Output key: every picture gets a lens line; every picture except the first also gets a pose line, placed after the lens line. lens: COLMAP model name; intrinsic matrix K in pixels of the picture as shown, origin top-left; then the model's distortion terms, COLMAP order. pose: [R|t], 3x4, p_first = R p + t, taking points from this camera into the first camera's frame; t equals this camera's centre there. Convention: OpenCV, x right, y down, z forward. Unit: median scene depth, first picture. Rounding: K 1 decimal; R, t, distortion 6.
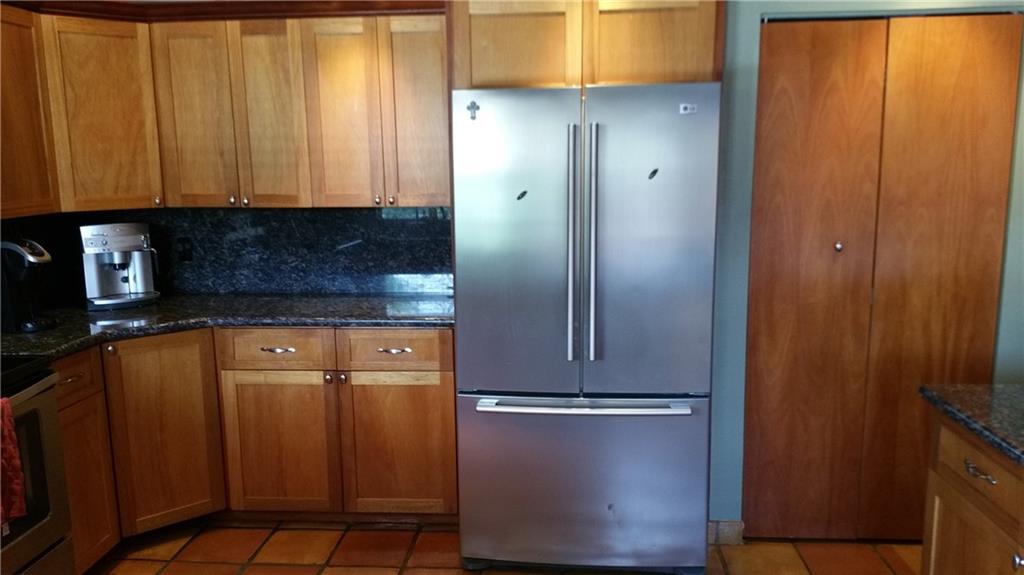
lens RADIAL K [[845.5, 0, 511.8], [0, 845.5, 308.3], [0, 0, 1]] dist [0.132786, -0.270395]
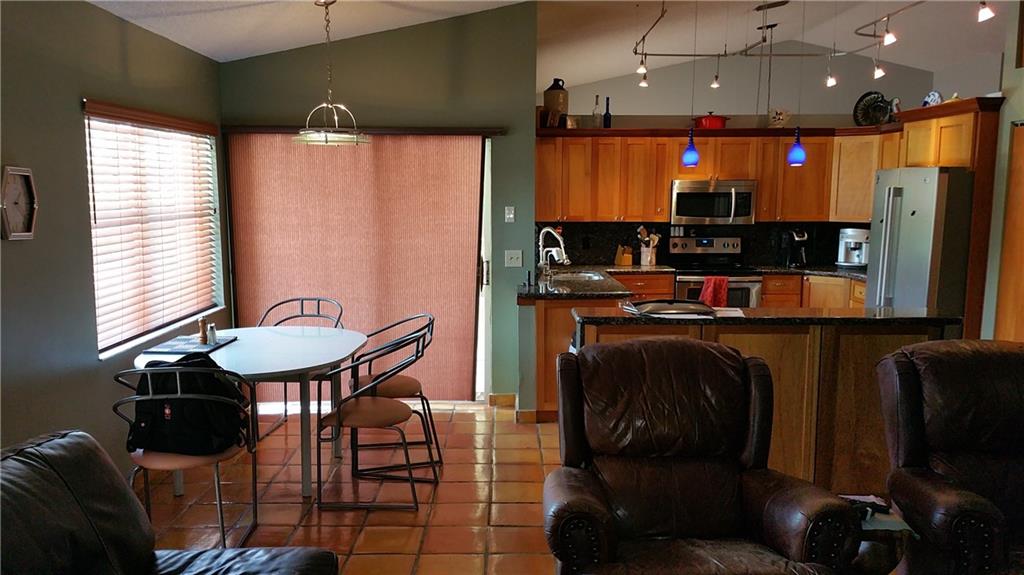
lens RADIAL K [[845.5, 0, 511.8], [0, 845.5, 308.3], [0, 0, 1]] dist [0.132786, -0.270395]
pose [[0.086551, 0.150798, -0.984768, 1.666032], [-0.180604, 0.974474, 0.133349, -0.038001], [0.979740, 0.166312, 0.111576, -0.042934]]
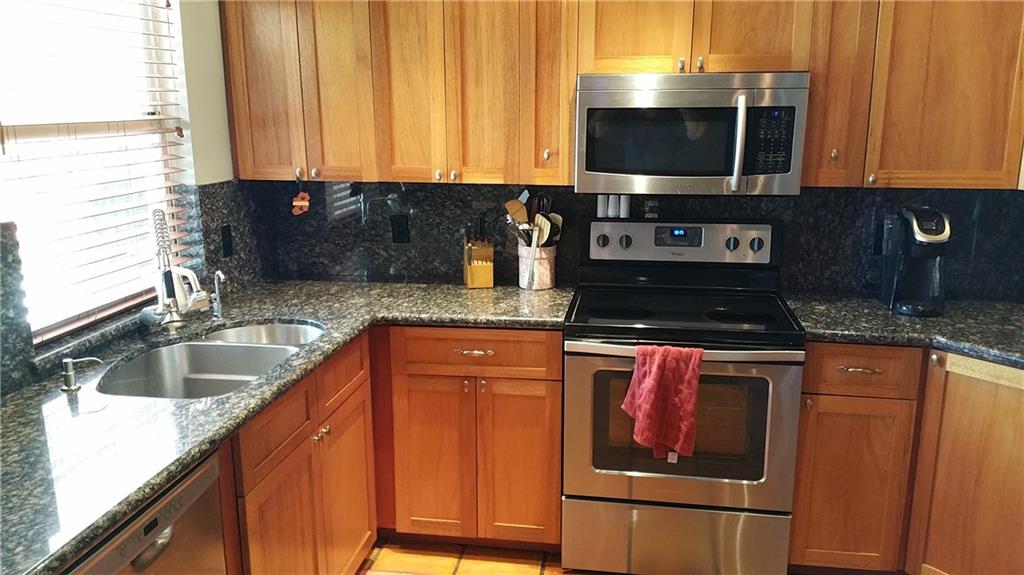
lens RADIAL K [[845.5, 0, 511.8], [0, 845.5, 308.3], [0, 0, 1]] dist [0.132786, -0.270395]
pose [[-0.082222, 0.252218, -0.964171, 0.323605], [-0.172310, 0.949279, 0.263017, -0.134936], [0.981605, 0.187762, -0.034592, 0.572036]]
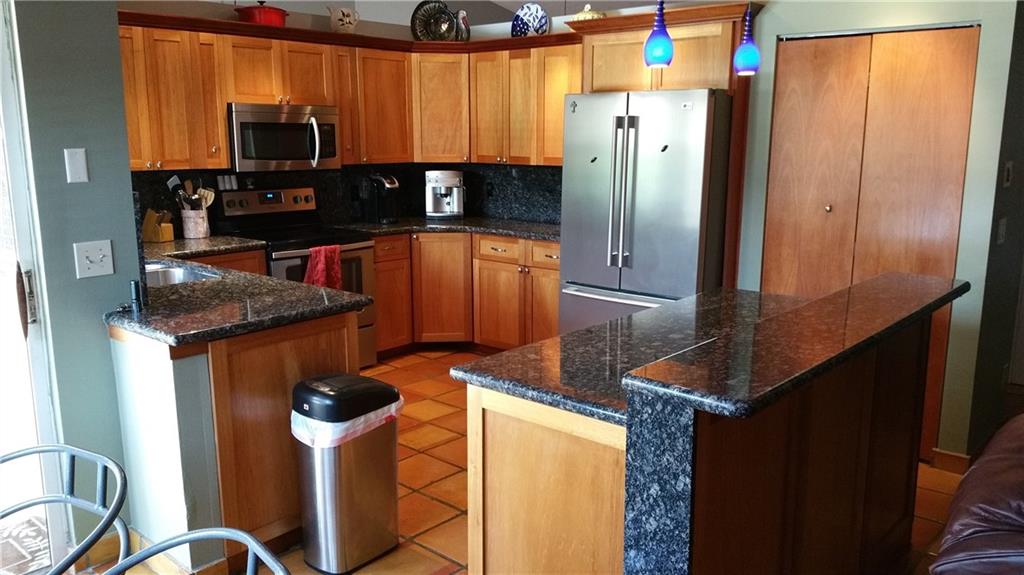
lens RADIAL K [[828.7, 0, 512.0], [0, 828.7, 287.5], [0, 0, 1]] dist [0.163137, -0.398207]
pose [[0.803850, 0.125046, -0.581540, 0.693112], [-0.117397, 0.991776, 0.050982, 0.036114], [0.583133, 0.027289, 0.811919, -0.299407]]
